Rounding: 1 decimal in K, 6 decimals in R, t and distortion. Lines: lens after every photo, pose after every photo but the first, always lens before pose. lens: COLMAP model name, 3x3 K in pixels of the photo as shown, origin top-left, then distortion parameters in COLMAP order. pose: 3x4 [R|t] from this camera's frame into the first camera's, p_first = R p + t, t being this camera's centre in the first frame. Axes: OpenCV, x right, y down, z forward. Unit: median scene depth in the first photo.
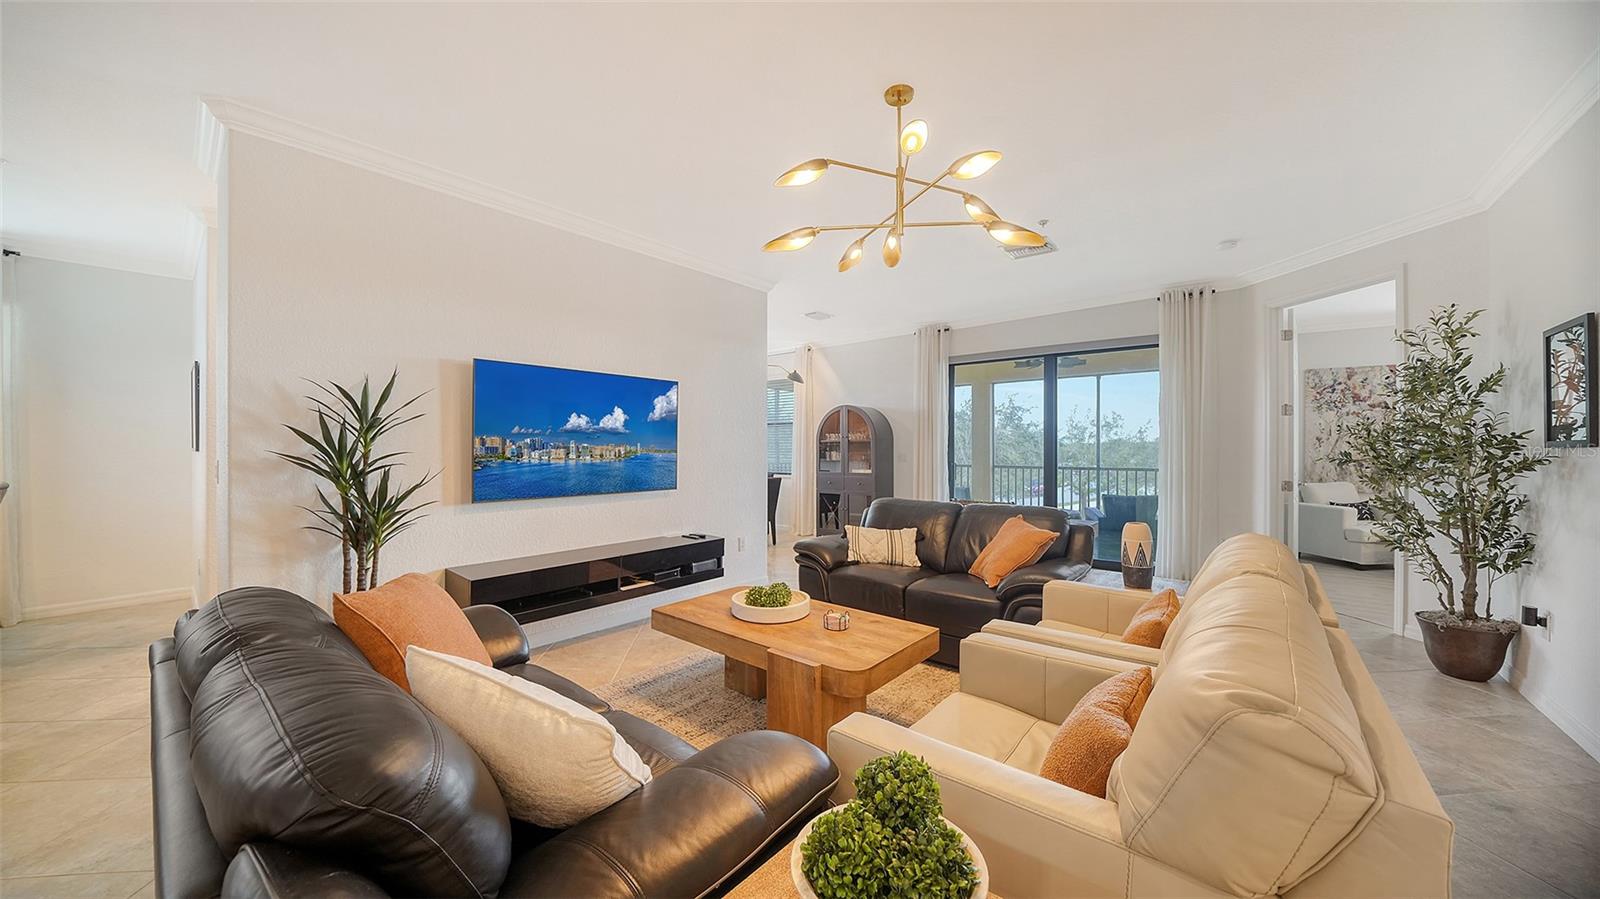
lens RADIAL K [[569.7, 0, 800.0], [0, 569.7, 449.5], [0, 0, 1]] dist [-0.001426, -0.000174]
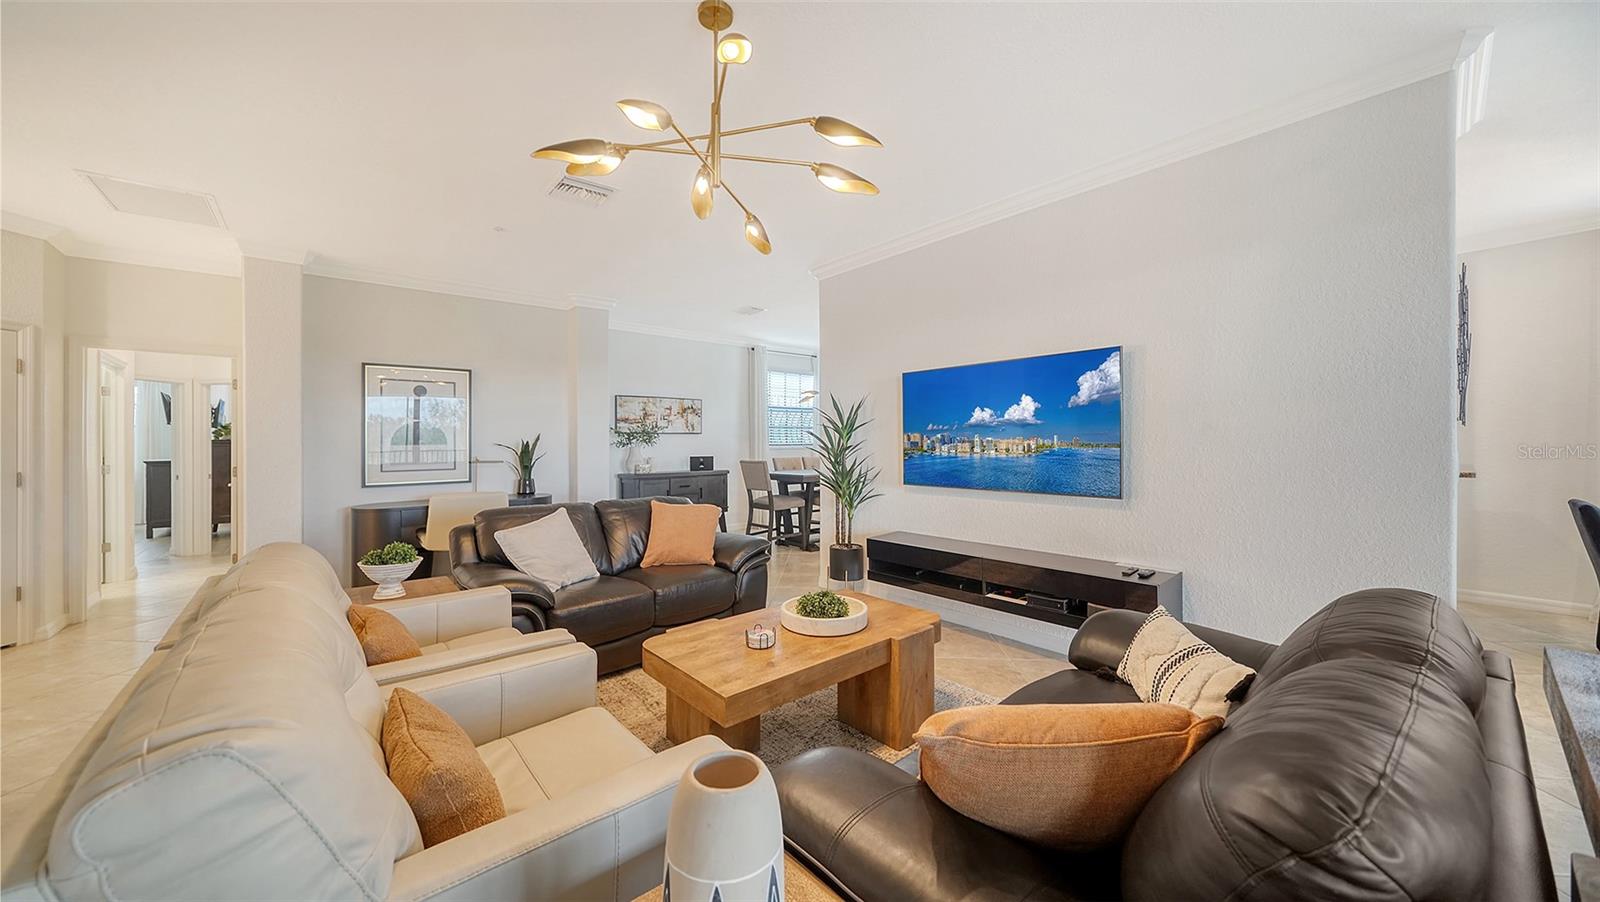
lens RADIAL K [[560.2, 0, 800.0], [0, 560.2, 451.0], [0, 0, 1]] dist [-0.000815, -0.000142]
pose [[-0.181062, -0.001270, -0.983471, 0.631505], [-0.008123, 0.999967, 0.000204, 0.015683], [0.983438, 0.008025, -0.181066, 0.864775]]
